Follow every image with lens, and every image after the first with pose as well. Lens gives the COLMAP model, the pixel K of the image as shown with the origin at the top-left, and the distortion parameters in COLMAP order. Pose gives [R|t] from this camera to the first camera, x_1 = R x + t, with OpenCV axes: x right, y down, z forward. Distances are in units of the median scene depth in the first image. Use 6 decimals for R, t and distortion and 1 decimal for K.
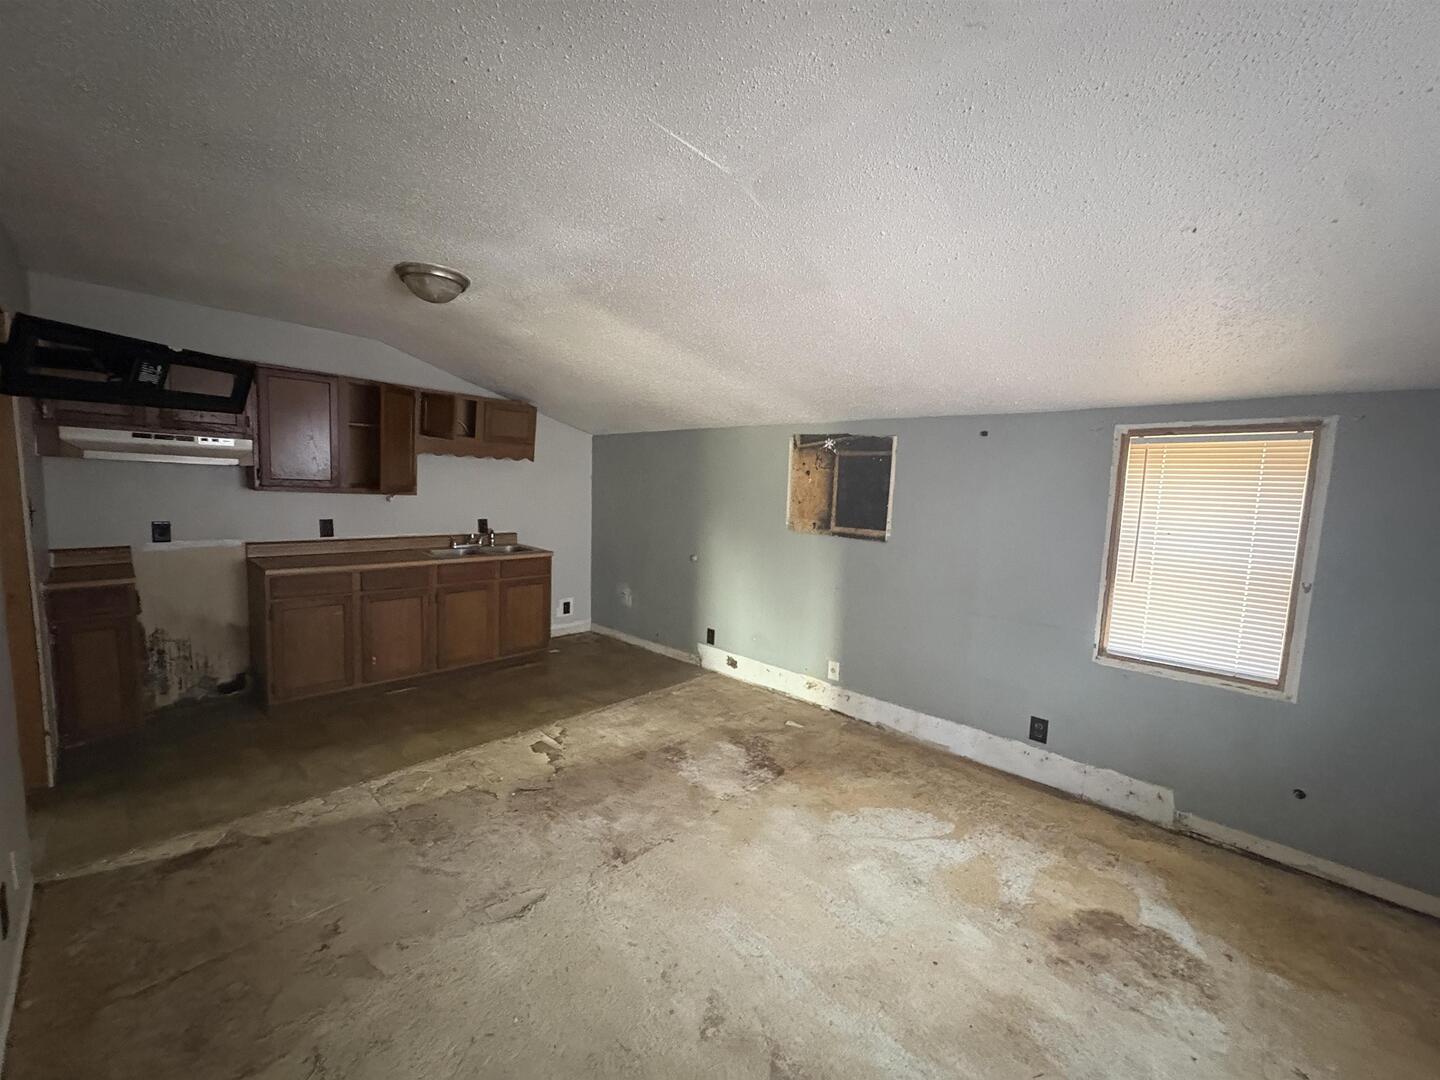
lens RADIAL K [[572.3, 0, 719.9], [0, 572.3, 541.0], [0, 0, 1]] dist [-0.000040, 0.000274]
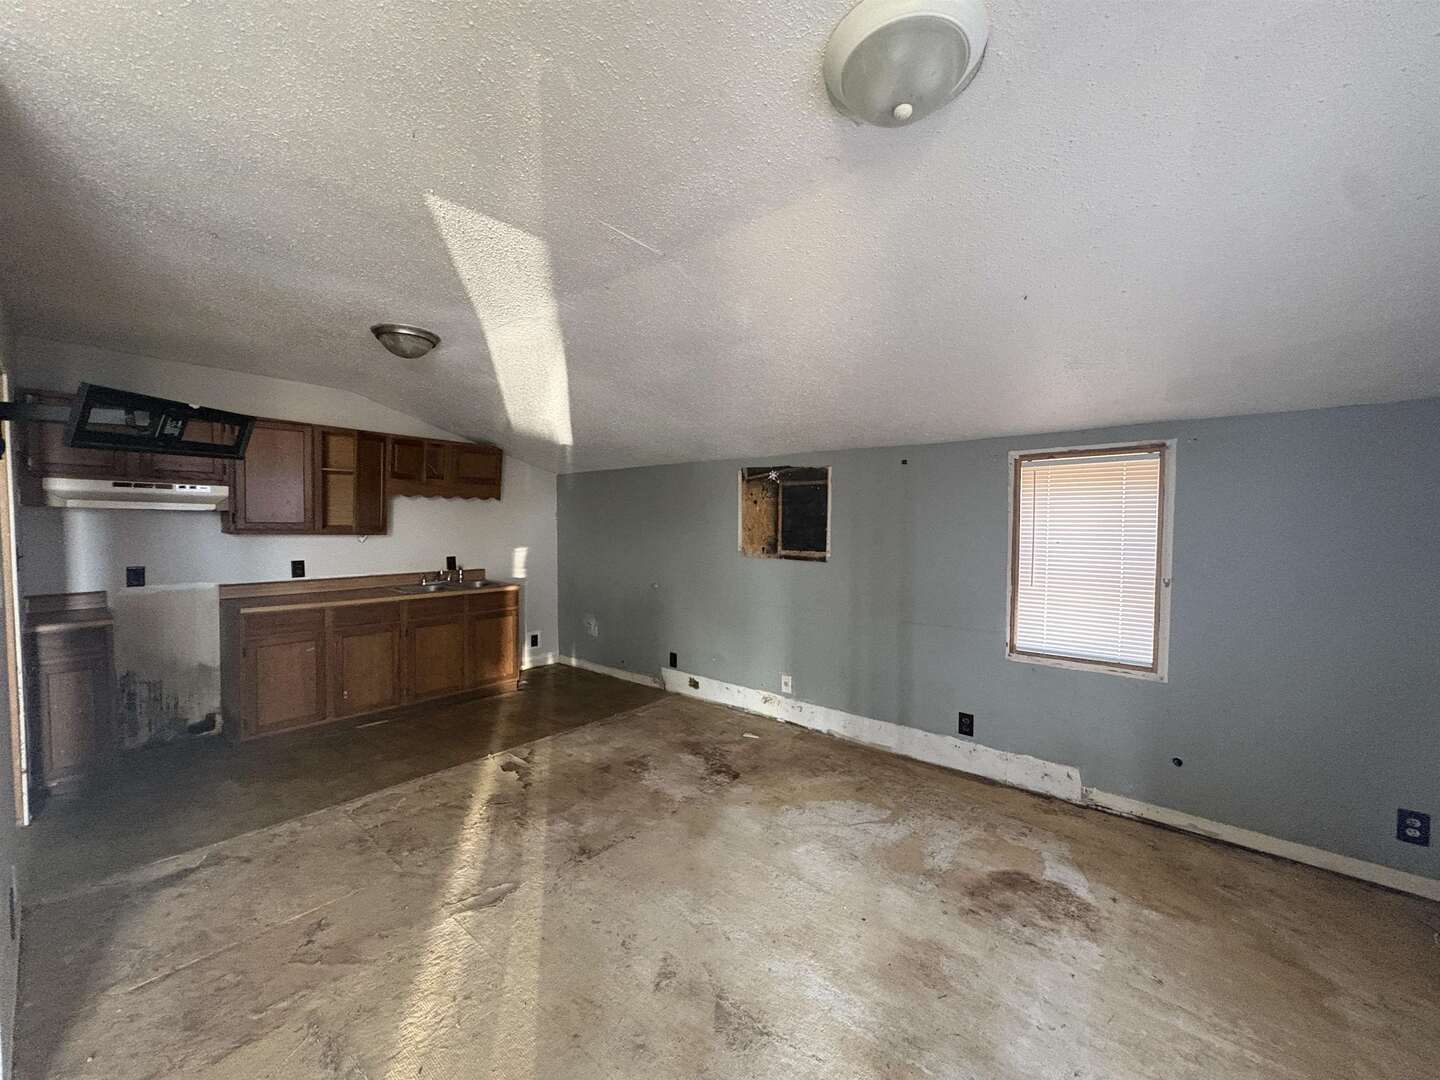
lens RADIAL K [[572.3, 0, 719.9], [0, 572.3, 540.8], [0, 0, 1]] dist [-0.000040, 0.000274]
pose [[0.998108, -0.033120, 0.051808, 0.033721], [0.036397, 0.997308, -0.063658, 0.027598], [-0.049560, 0.065424, 0.996626, -0.103860]]
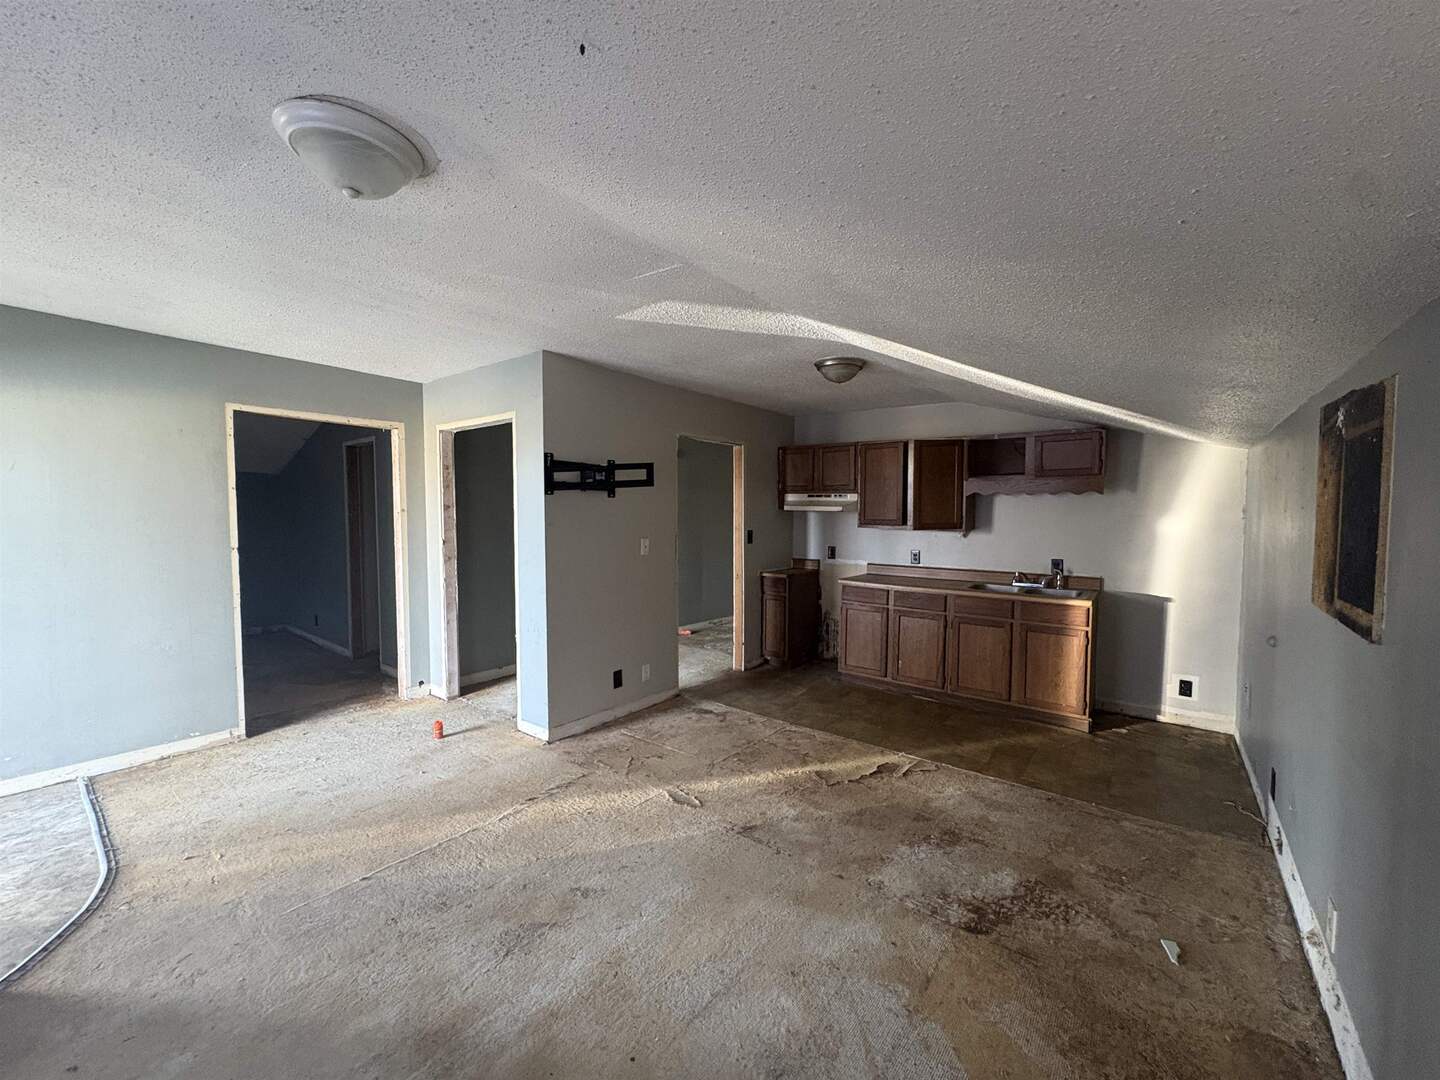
lens RADIAL K [[572.3, 0, 719.3], [0, 572.3, 542.0], [0, 0, 1]] dist [-0.000040, 0.000274]
pose [[0.099585, 0.017825, -0.994869, 0.735502], [-0.099380, 0.995018, 0.007880, -0.030412], [0.990054, 0.098086, 0.100860, 0.577767]]
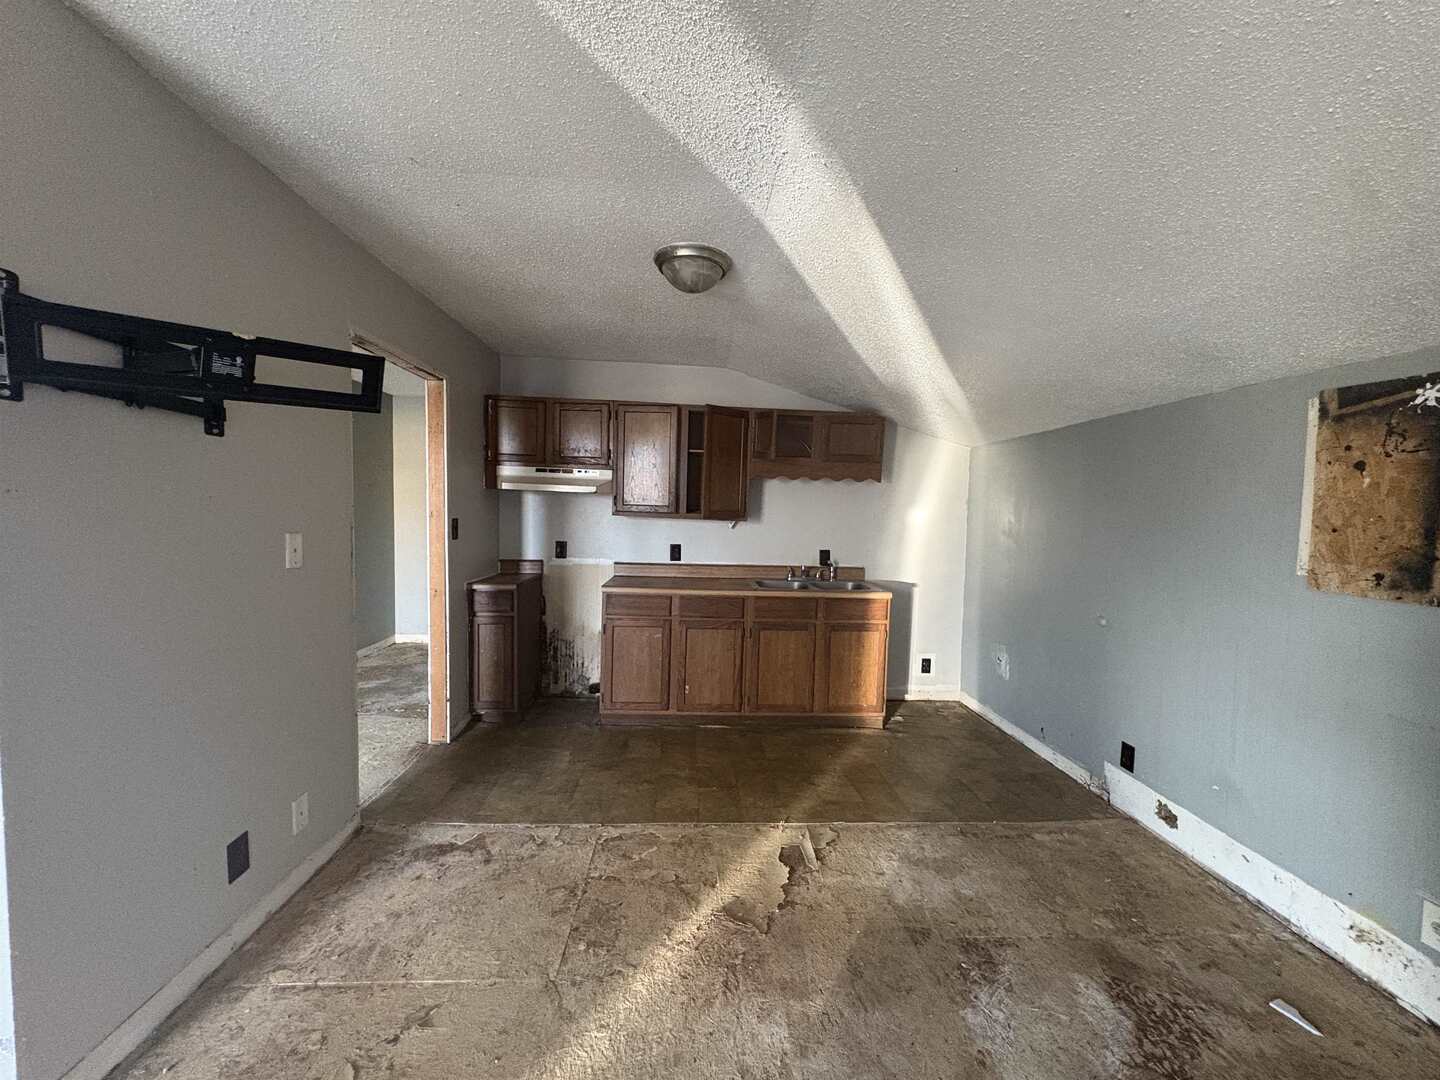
lens RADIAL K [[572.3, 0, 719.4], [0, 572.3, 541.3], [0, 0, 1]] dist [-0.000040, 0.000274]
pose [[0.724601, 0.018716, -0.688914, 0.124927], [-0.066693, 0.996844, -0.043066, -0.004088], [0.685934, 0.077151, 0.723562, 0.395964]]
